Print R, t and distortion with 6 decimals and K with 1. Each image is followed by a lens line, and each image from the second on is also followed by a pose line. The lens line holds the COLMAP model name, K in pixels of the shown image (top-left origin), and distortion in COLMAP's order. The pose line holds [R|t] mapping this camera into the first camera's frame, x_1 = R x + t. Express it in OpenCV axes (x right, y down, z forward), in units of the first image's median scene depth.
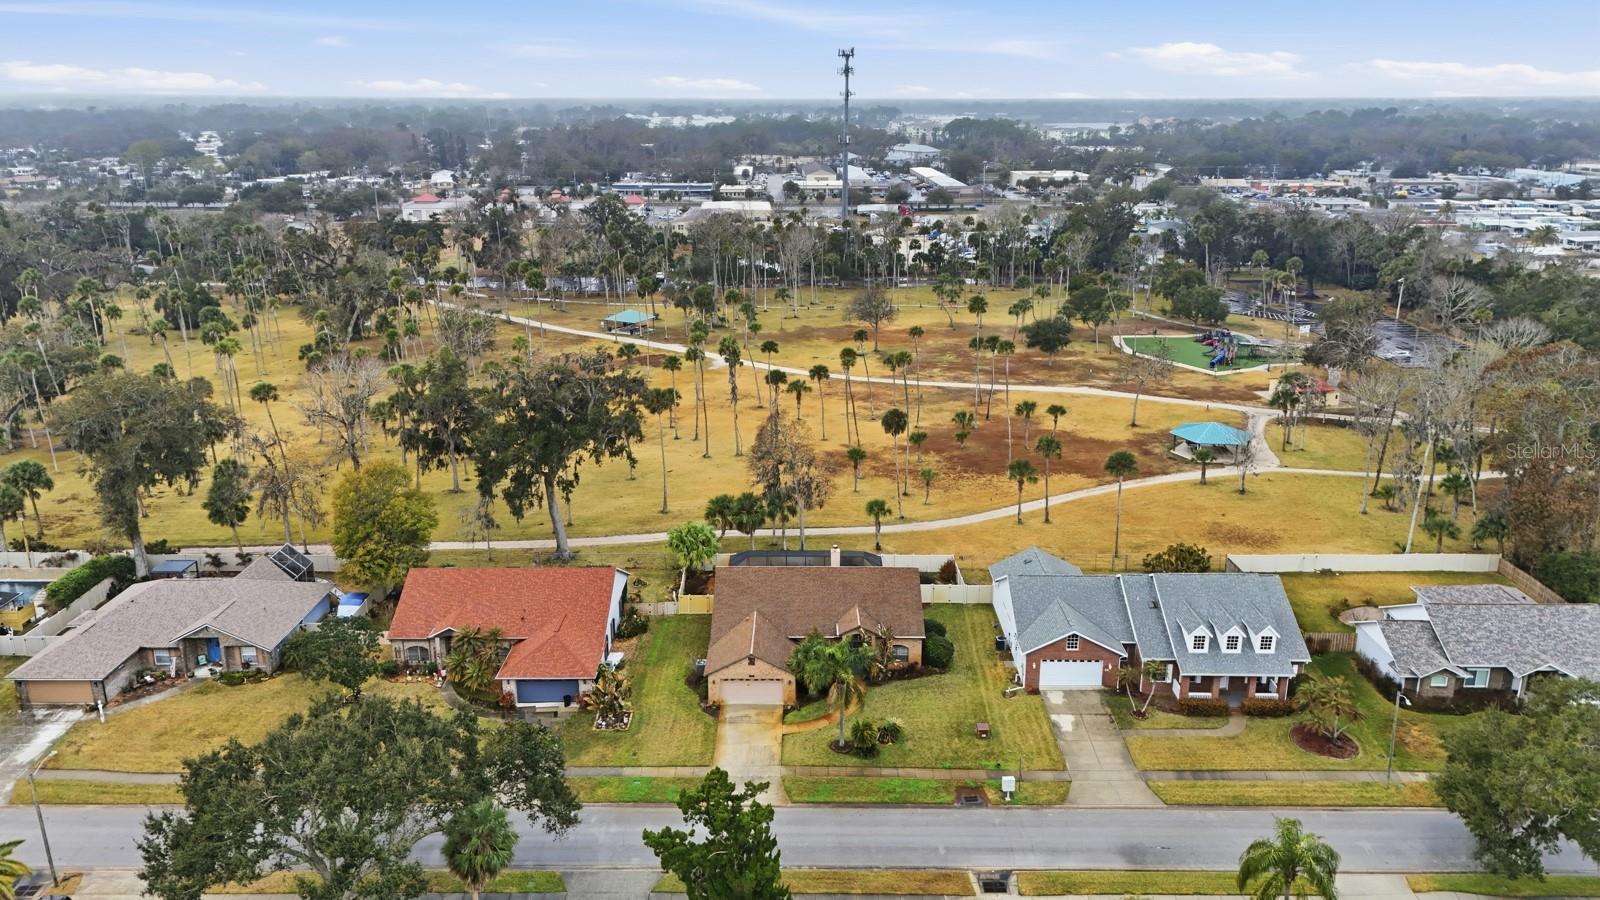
lens RADIAL K [[1187.0, 0, 800.0], [0, 1187.0, 450.0], [0, 0, 1]] dist [0.029629, -0.007284]
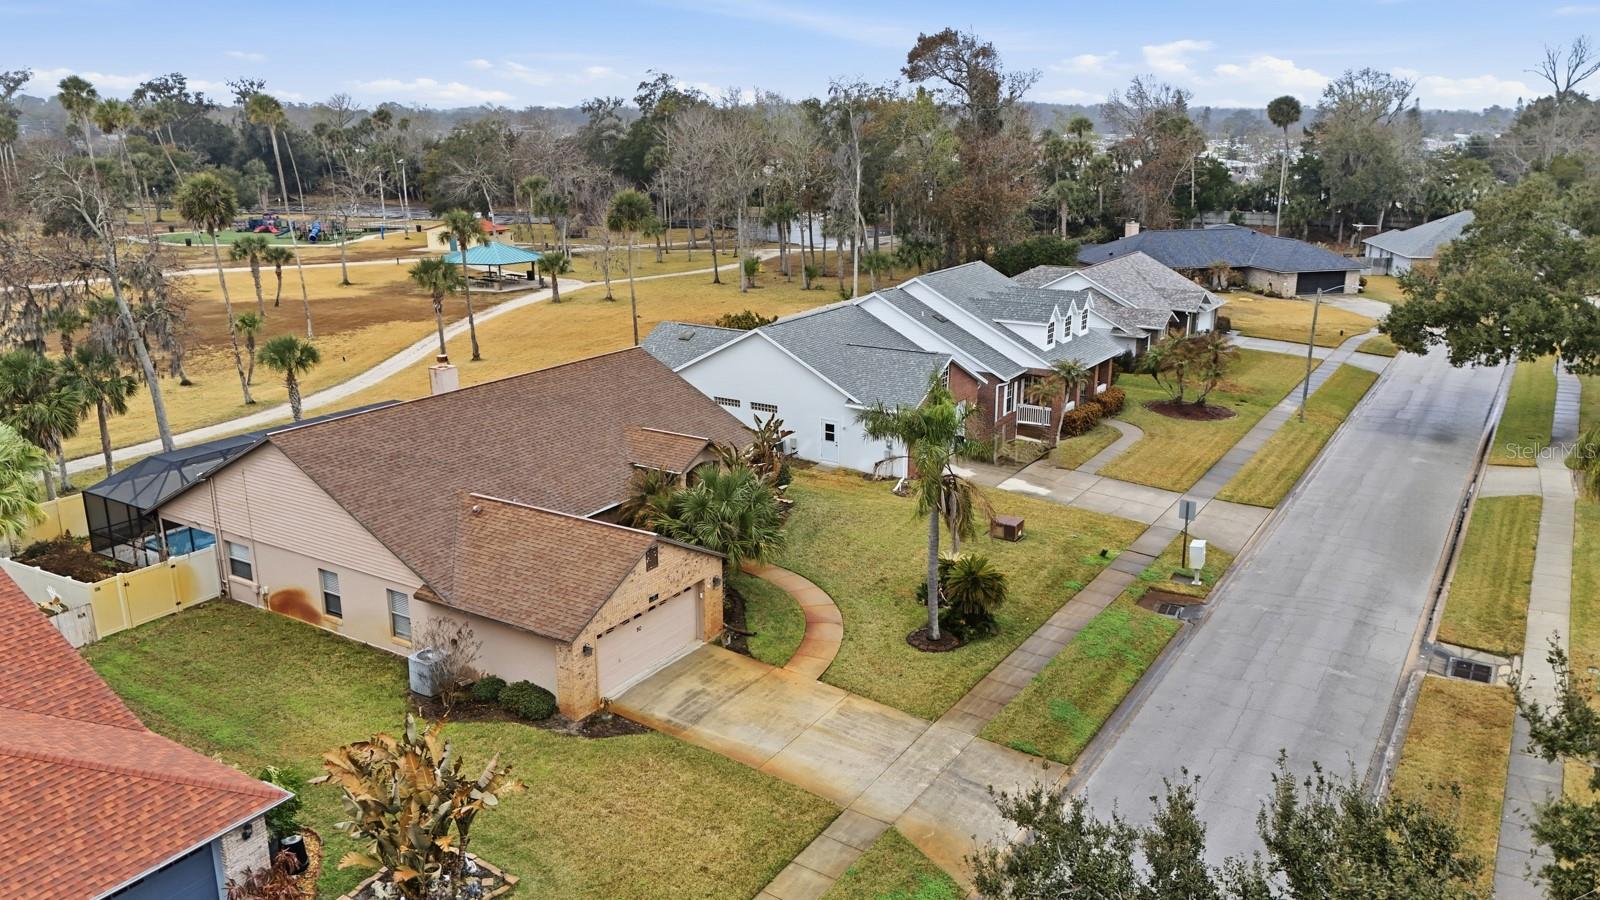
lens RADIAL K [[1187.0, 0, 800.0], [0, 1187.0, 450.0], [0, 0, 1]] dist [0.029629, -0.007284]
pose [[0.529608, -0.232590, 0.815731, -0.115598], [0.253137, 0.961189, 0.109717, 0.042159], [-0.809590, 0.148385, 0.567931, 0.271202]]
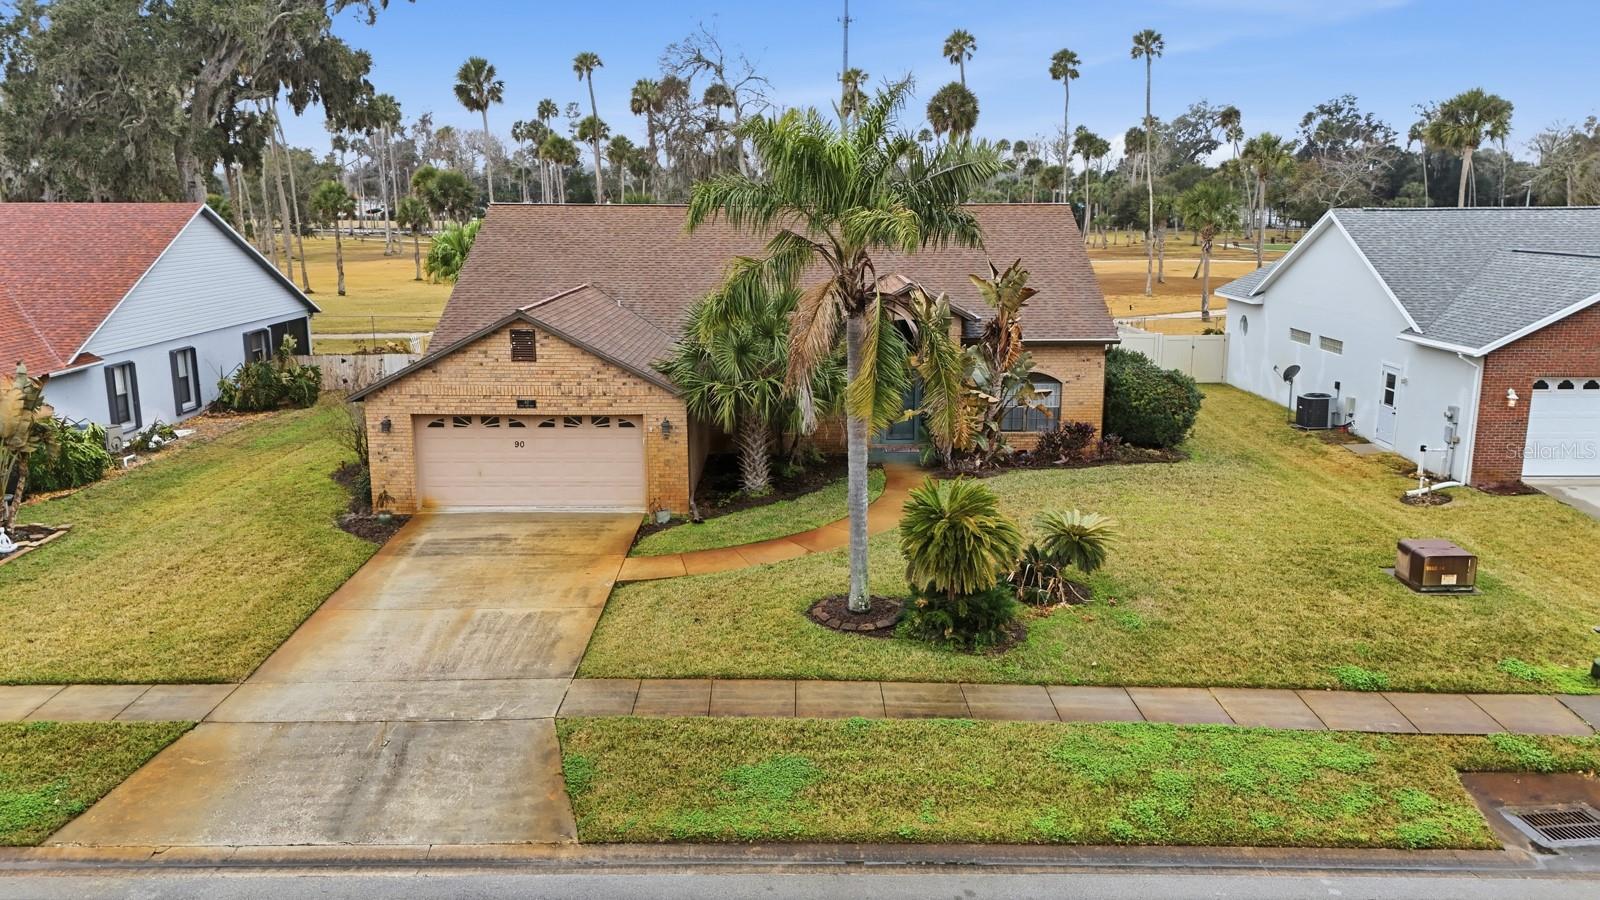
lens RADIAL K [[1187.0, 0, 800.0], [0, 1187.0, 450.0], [0, 0, 1]] dist [0.029629, -0.007284]
pose [[0.999995, -0.003072, 0.000026, 0.008301], [0.003062, 0.995822, -0.091264, 0.083030], [0.000255, 0.091264, 0.995827, 0.266785]]
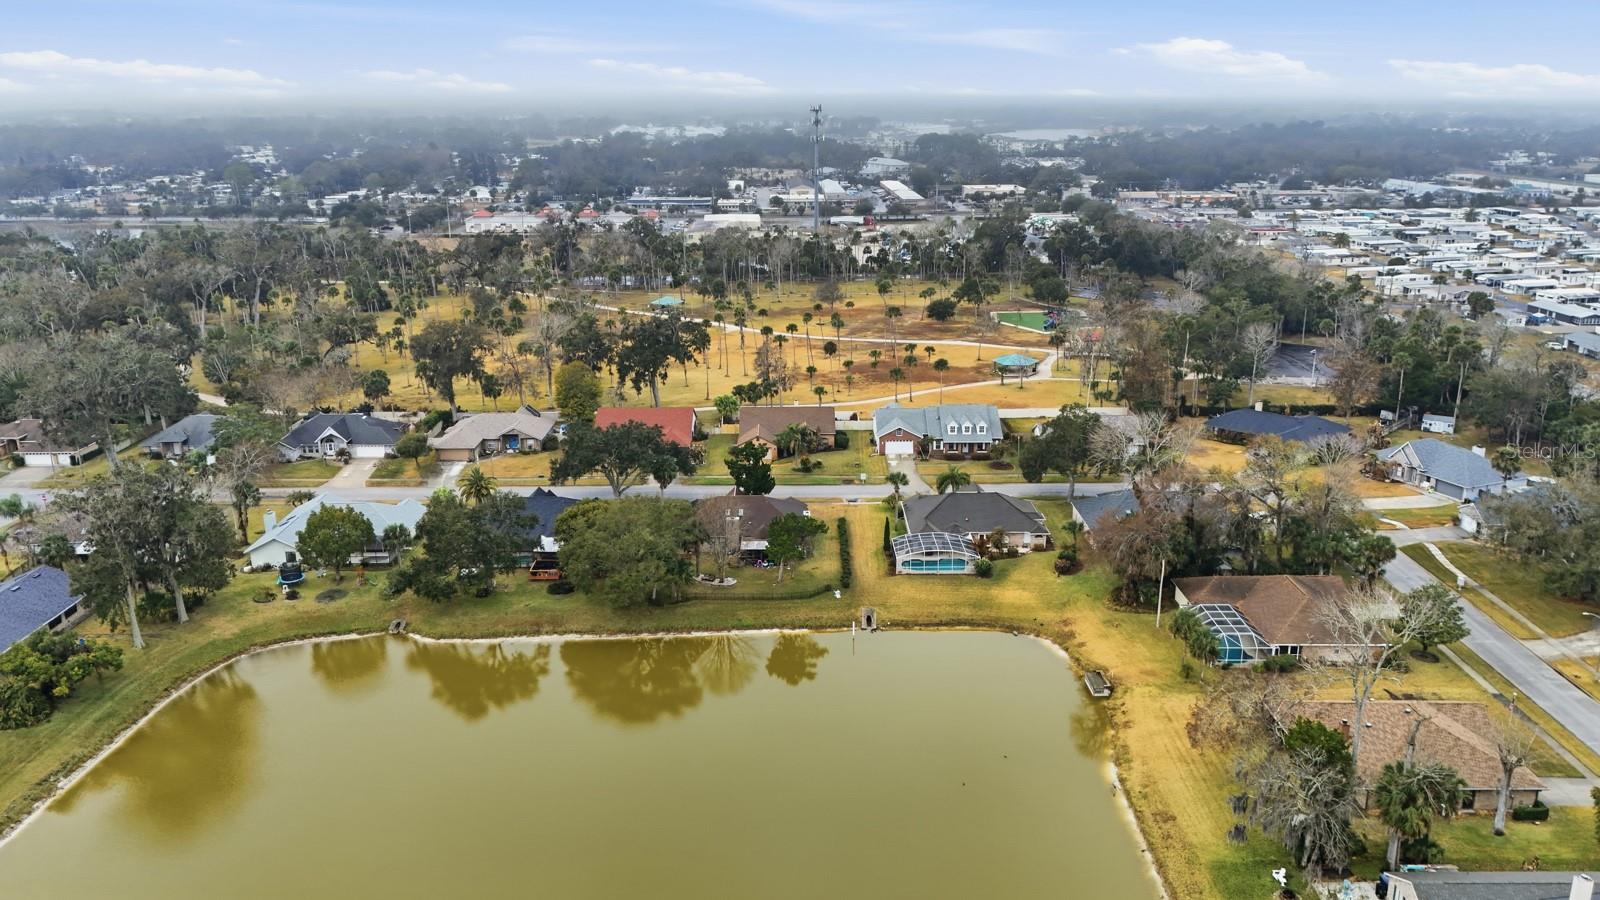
lens RADIAL K [[1187.0, 0, 800.0], [0, 1187.0, 450.0], [0, 0, 1]] dist [0.029629, -0.007284]
pose [[0.999930, -0.007527, 0.009091, 0.007205], [0.007531, 0.999972, -0.000389, 0.073355], [-0.009088, 0.000457, 0.999959, -0.471375]]
